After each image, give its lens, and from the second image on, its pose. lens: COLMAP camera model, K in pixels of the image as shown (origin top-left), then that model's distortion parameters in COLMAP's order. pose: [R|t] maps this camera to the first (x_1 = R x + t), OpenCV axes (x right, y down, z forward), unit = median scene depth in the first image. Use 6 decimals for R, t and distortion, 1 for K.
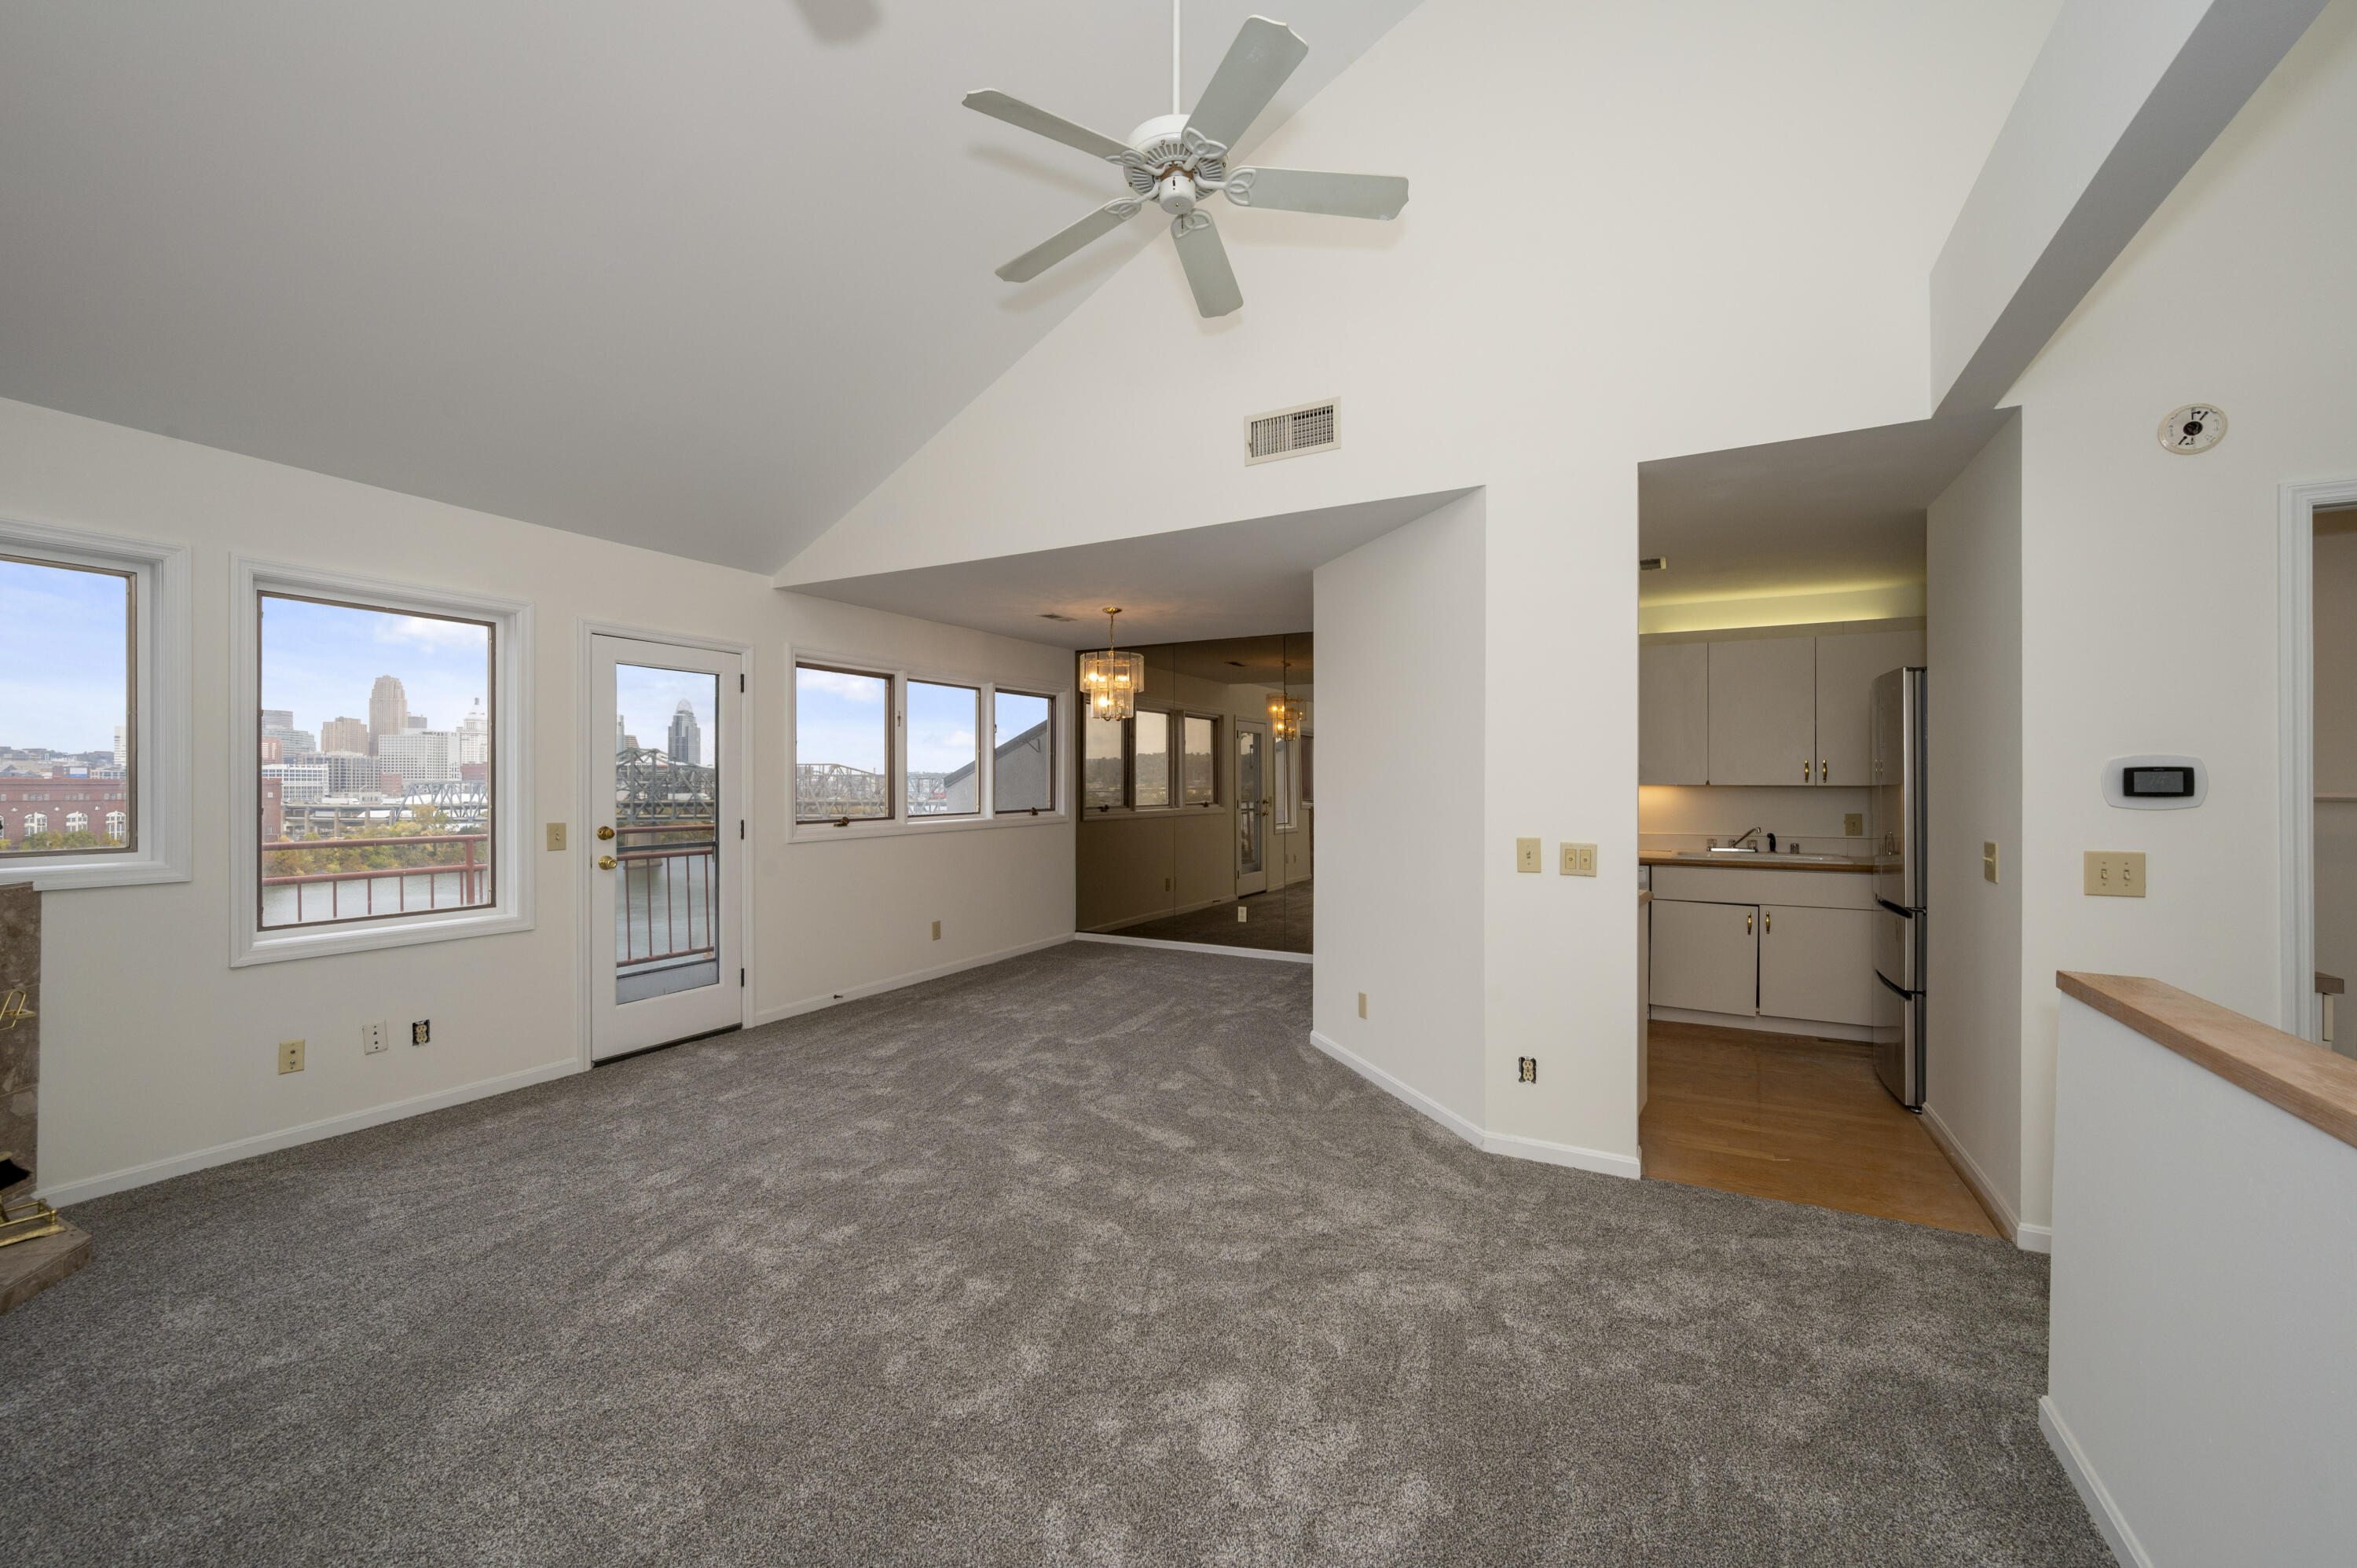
lens RADIAL K [[938.6, 0, 1180.4], [0, 938.6, 778.4], [0, 0, 1]] dist [-0.000272, -0.000017]
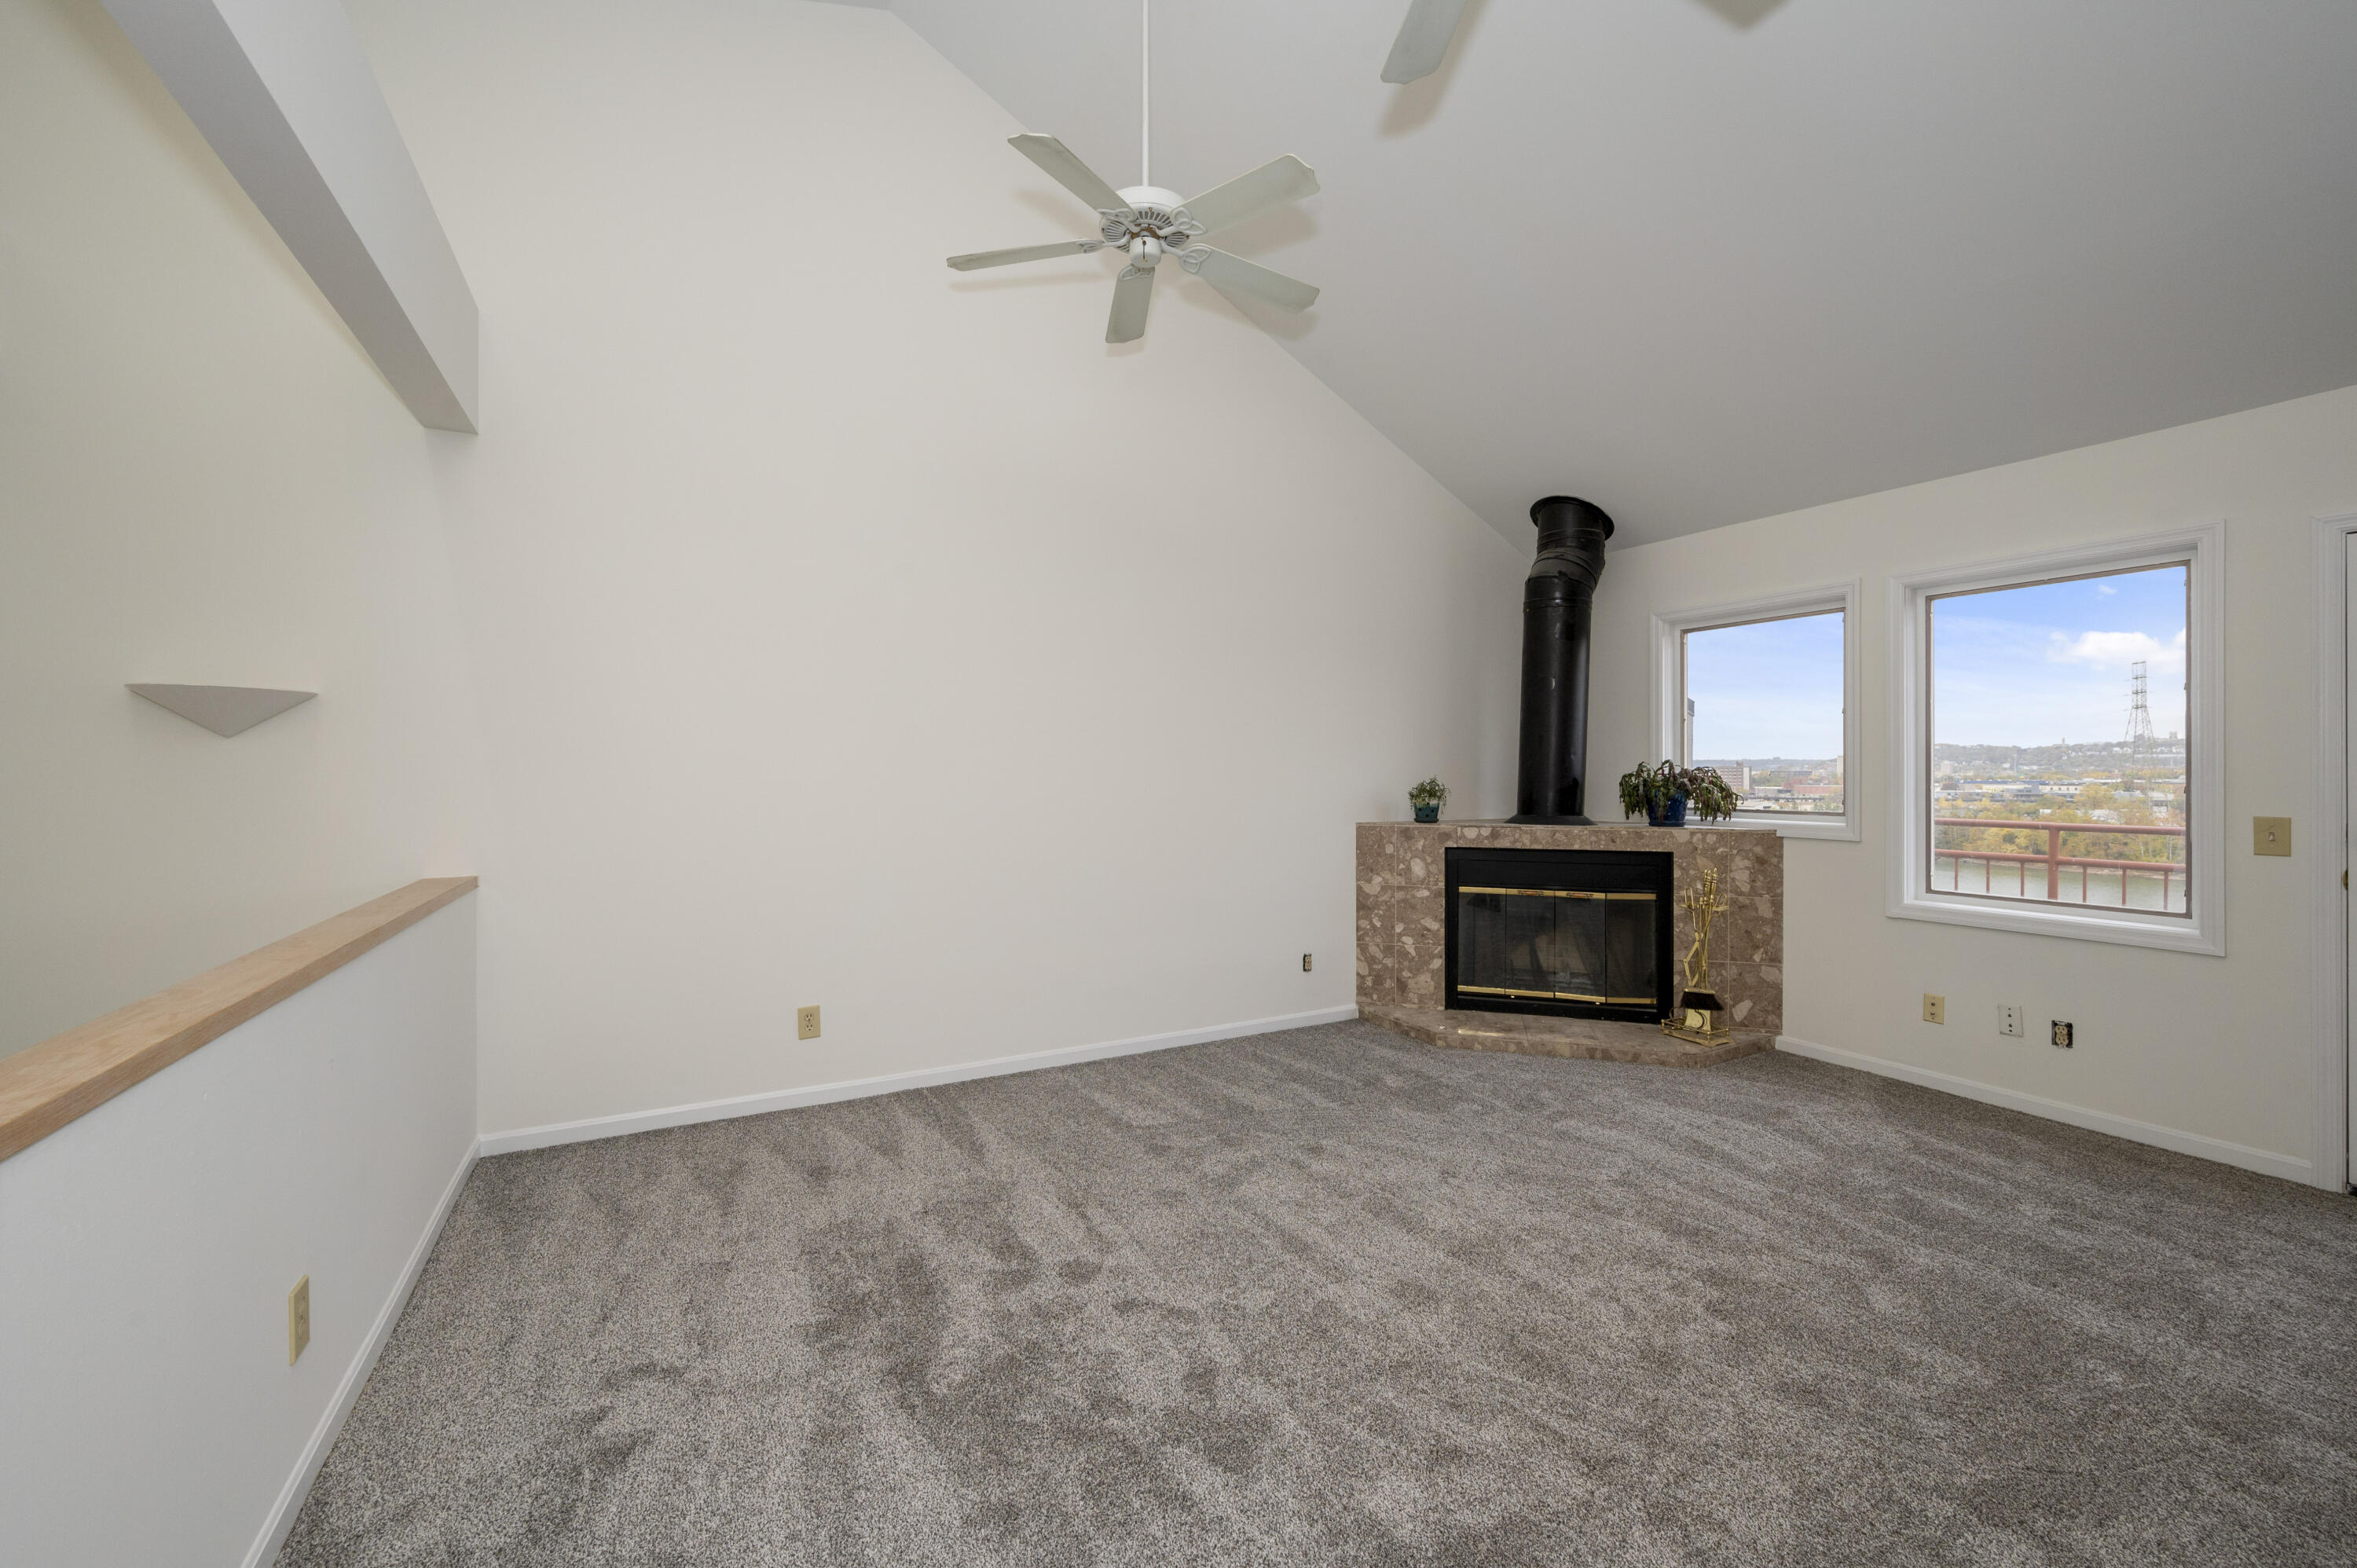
lens RADIAL K [[941.3, 0, 1170.8], [0, 941.3, 766.9], [0, 0, 1]] dist [-0.002100, 0.000372]
pose [[-0.564773, -0.002716, -0.825242, 0.383650], [0.006901, 0.999944, -0.008014, 0.008630], [0.825218, -0.010221, -0.564723, 0.686532]]
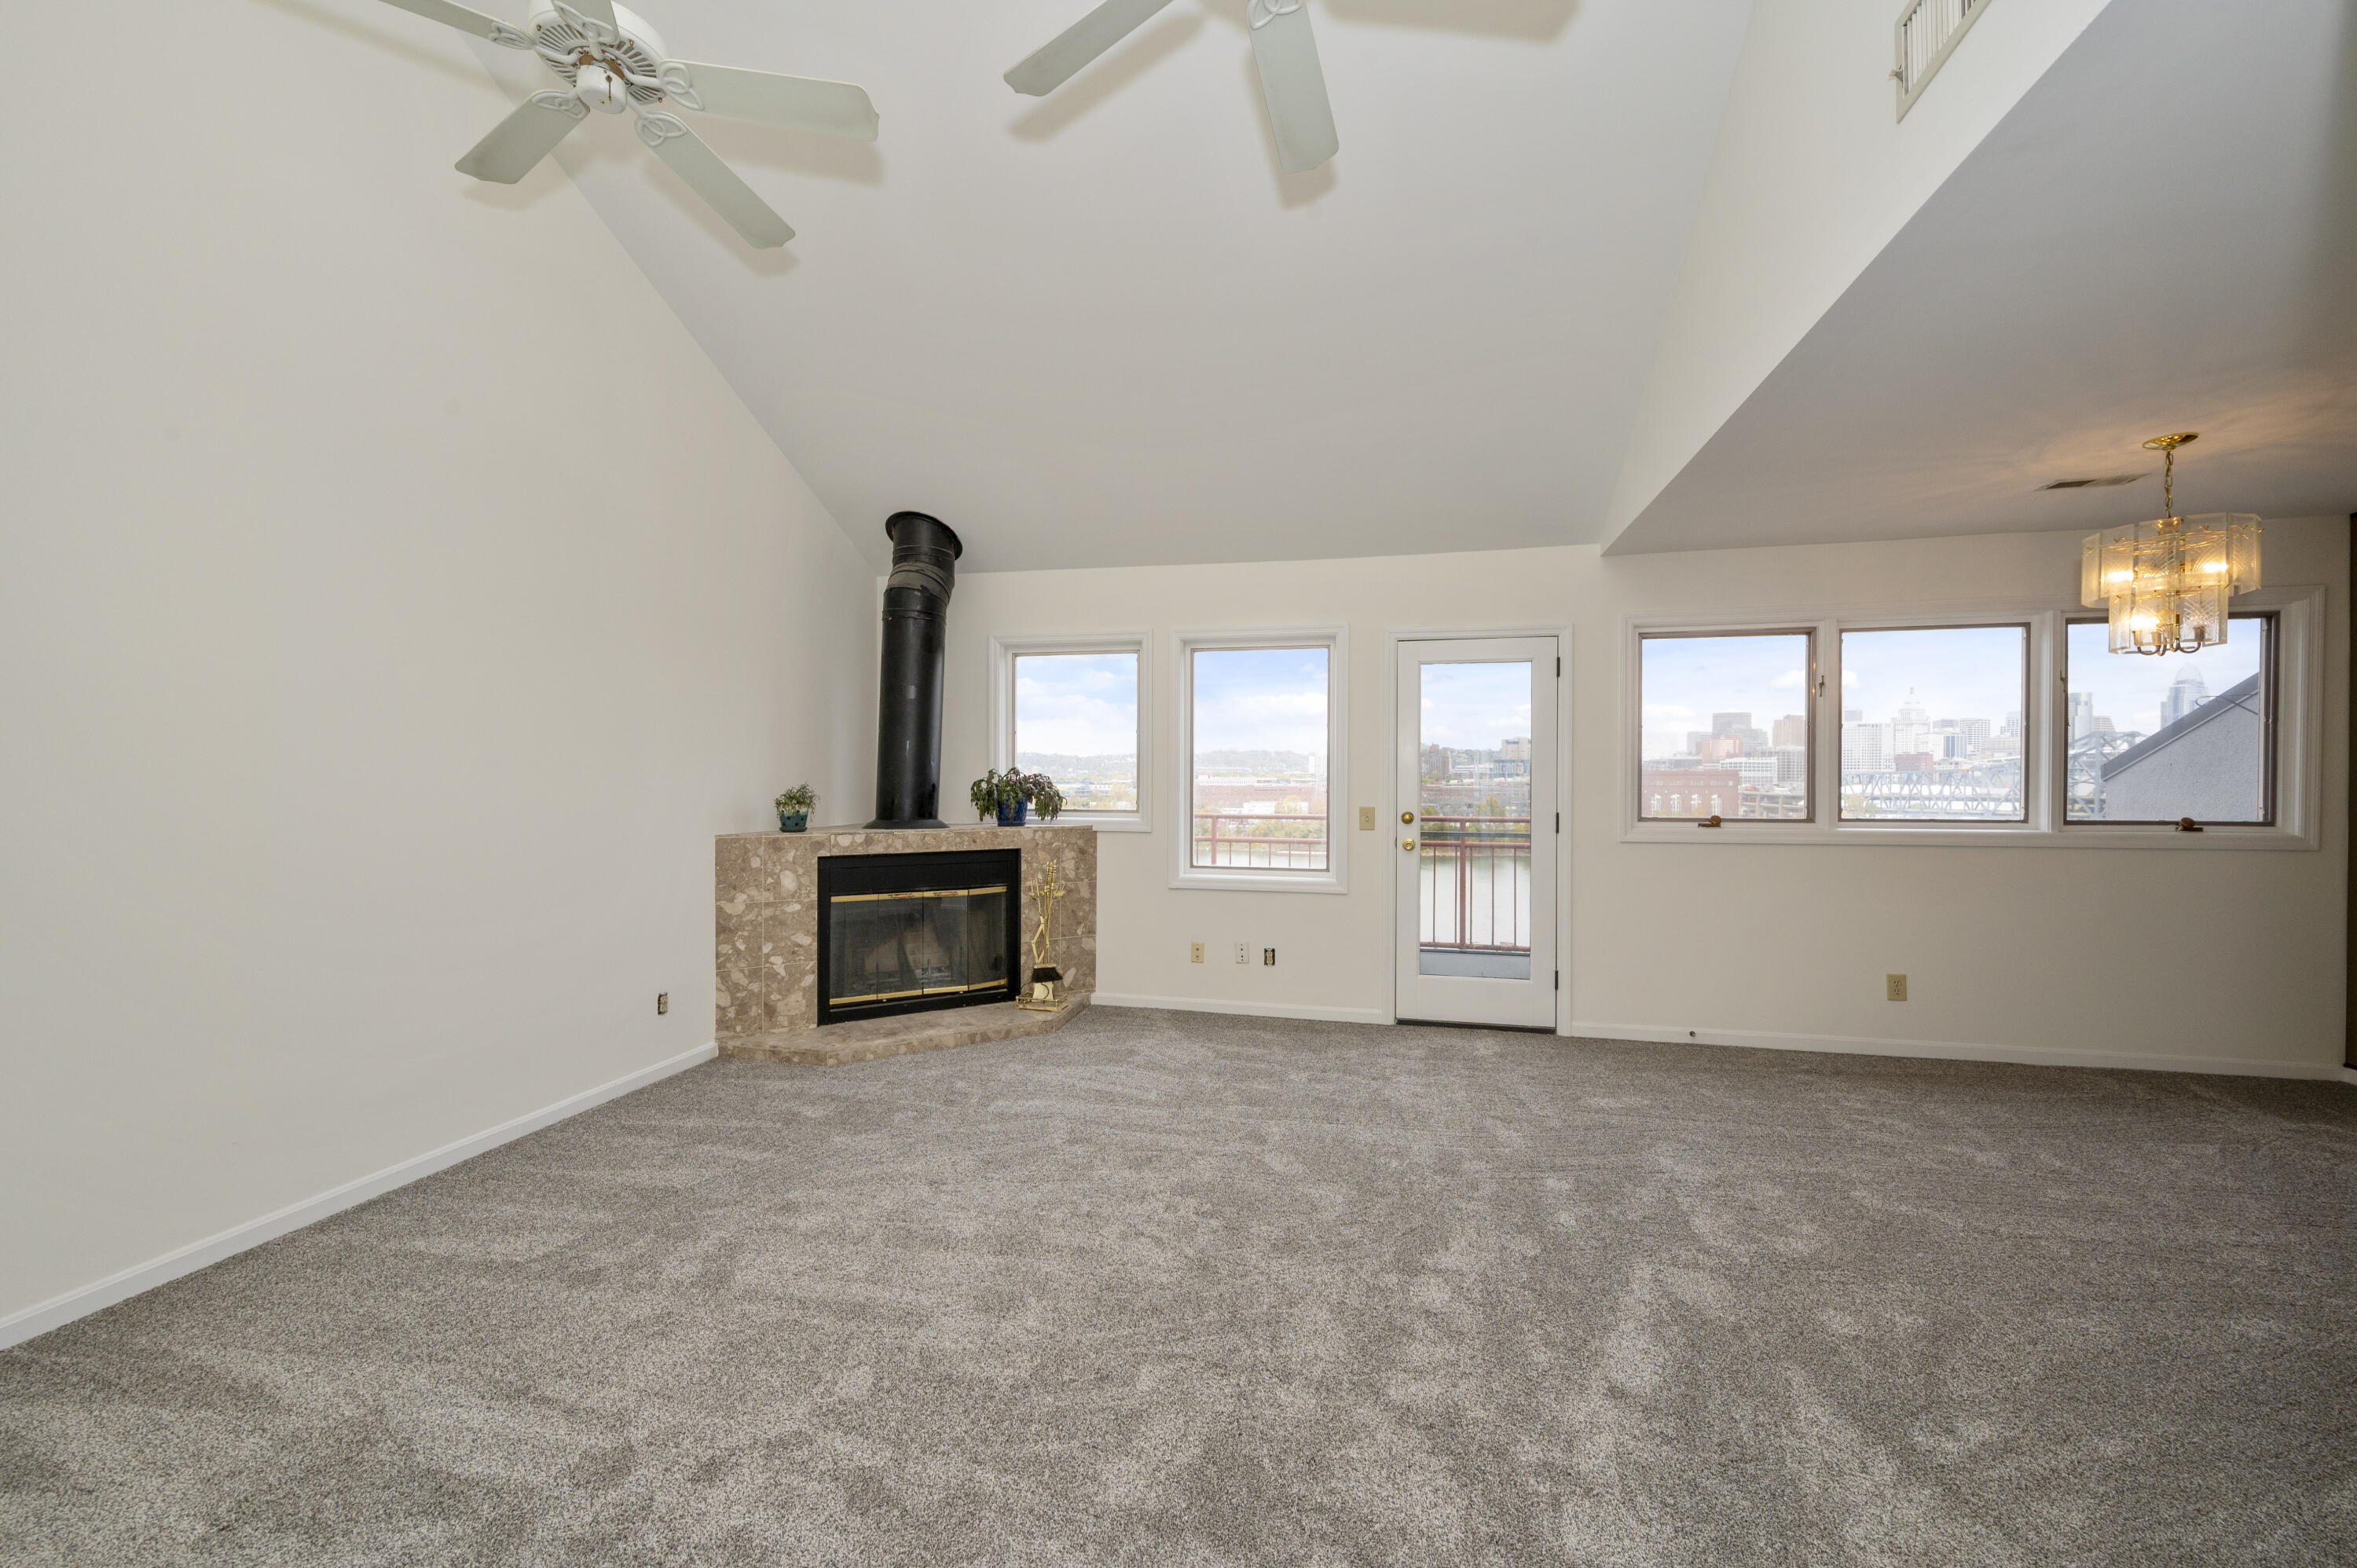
lens RADIAL K [[938.6, 0, 1180.4], [0, 938.6, 778.4], [0, 0, 1]] dist [-0.000272, -0.000017]
pose [[0.244464, 0.006204, -0.969638, 0.406689], [0.003168, 0.999969, 0.007197, 0.002228], [0.969653, -0.004831, 0.244437, 0.466228]]
